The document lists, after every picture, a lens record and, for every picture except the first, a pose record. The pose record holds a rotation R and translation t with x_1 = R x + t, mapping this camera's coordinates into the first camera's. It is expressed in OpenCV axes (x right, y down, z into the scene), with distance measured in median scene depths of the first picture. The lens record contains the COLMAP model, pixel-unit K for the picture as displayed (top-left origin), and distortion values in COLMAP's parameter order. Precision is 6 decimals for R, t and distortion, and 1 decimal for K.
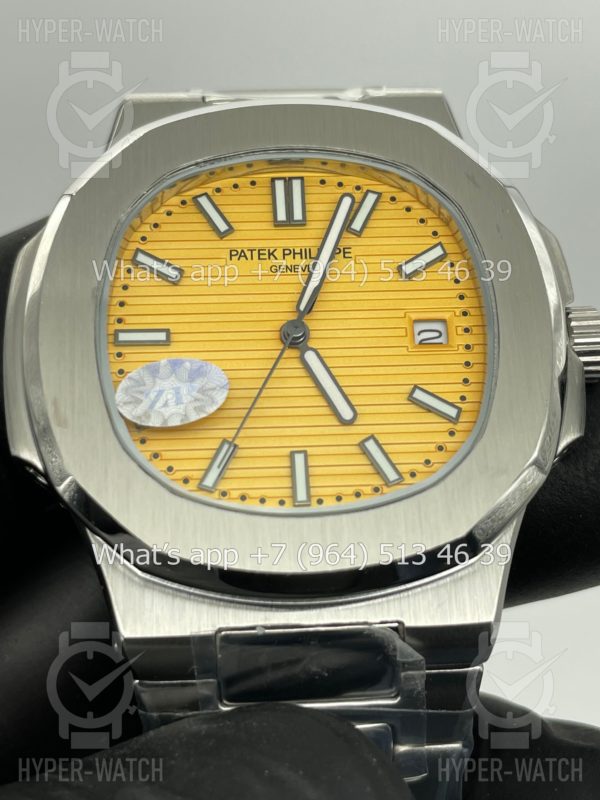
lens RADIAL K [[1280.2, 0, 294.6], [0, 1280.2, 400.6], [0, 0, 1]] dist [0.187167, 0.000000]
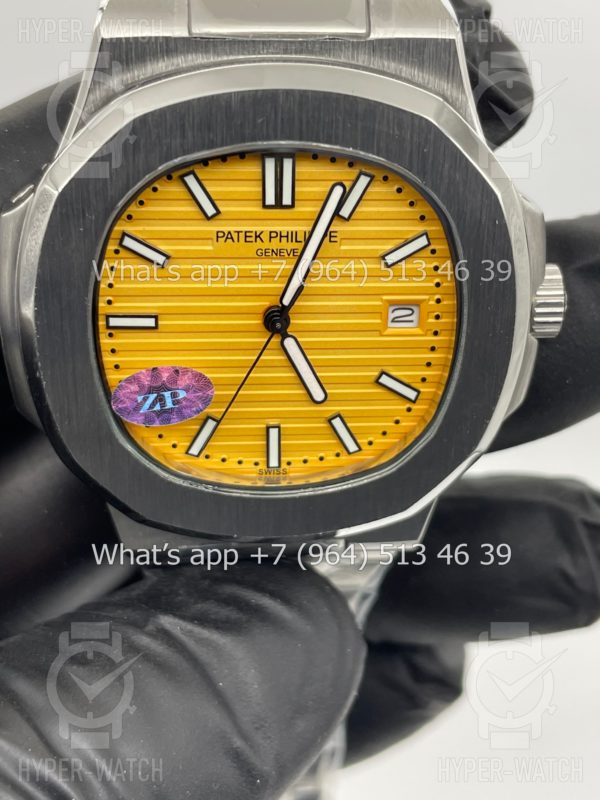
lens RADIAL K [[1280.2, 0, 303.0], [0, 1280.2, 399.3], [0, 0, 1]] dist [0.187167, 0.000000]
pose [[0.996546, 0.037337, 0.074179, -0.054170], [-0.078975, 0.702286, 0.707501, -0.758152], [-0.025679, -0.710915, 0.702809, 0.208215]]
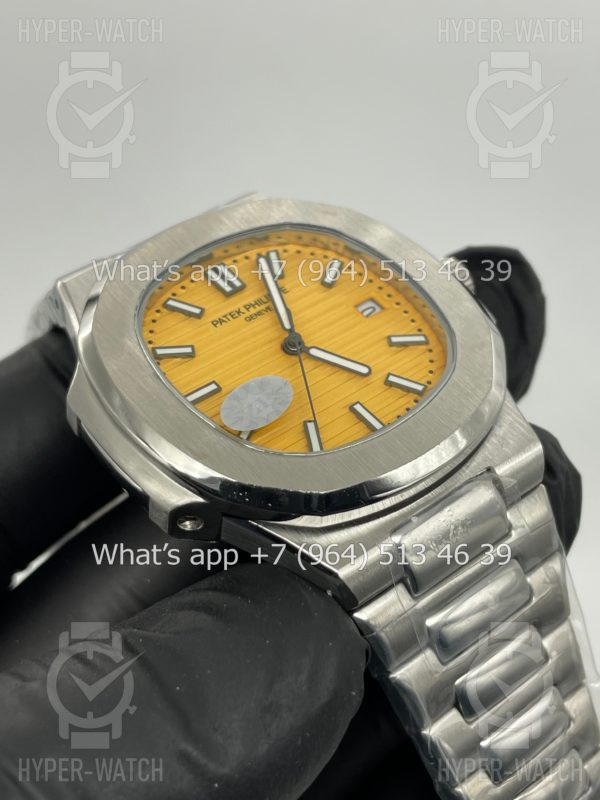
lens RADIAL K [[1280.2, 0, 298.7], [0, 1280.2, 399.4], [0, 0, 1]] dist [0.187167, 0.000000]
pose [[0.798088, -0.422747, 0.429350, -0.585189], [0.534540, 0.825596, -0.180718, 0.235032], [-0.278071, 0.373734, 0.884873, -0.147646]]
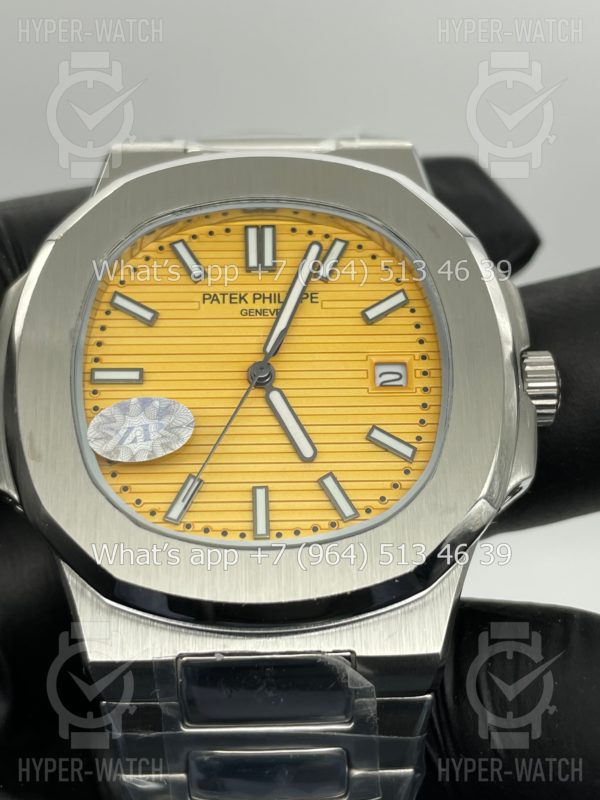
lens RADIAL K [[1280.2, 0, 297.7], [0, 1280.2, 399.6], [0, 0, 1]] dist [0.187167, 0.000000]
pose [[0.999250, 0.014460, -0.035925, 0.068373], [-0.014887, 0.999821, -0.011635, -0.019654], [0.035751, 0.012162, 0.999287, -0.053122]]
